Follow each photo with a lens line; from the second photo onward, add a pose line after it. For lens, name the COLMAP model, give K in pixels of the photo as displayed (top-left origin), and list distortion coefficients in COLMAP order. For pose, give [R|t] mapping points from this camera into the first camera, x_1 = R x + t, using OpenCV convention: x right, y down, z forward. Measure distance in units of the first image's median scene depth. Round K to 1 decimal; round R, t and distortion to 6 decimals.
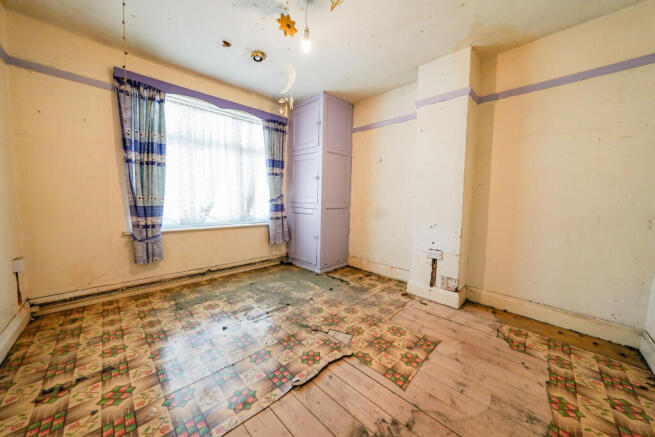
lens RADIAL K [[229.6, 0, 327.9], [0, 229.6, 216.5], [0, 0, 1]] dist [-0.012020, 0.000260]
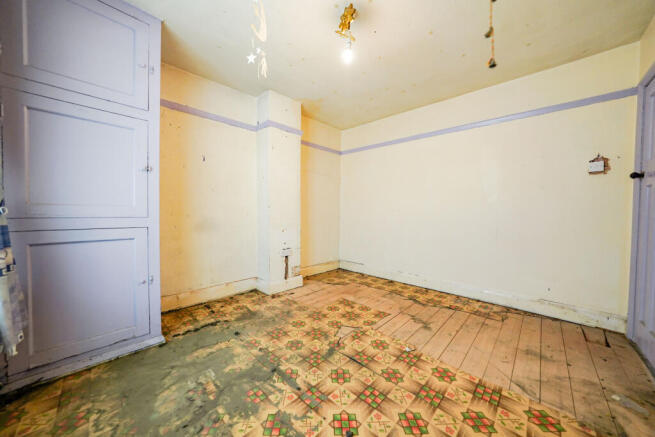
lens RADIAL K [[229.6, 0, 327.9], [0, 229.6, 216.5], [0, 0, 1]] dist [-0.012020, 0.000260]
pose [[-0.016842, -0.049221, 0.998646, -0.838610], [0.063665, 0.996708, 0.050199, -0.082317], [-0.997829, 0.064424, -0.013653, 0.852952]]
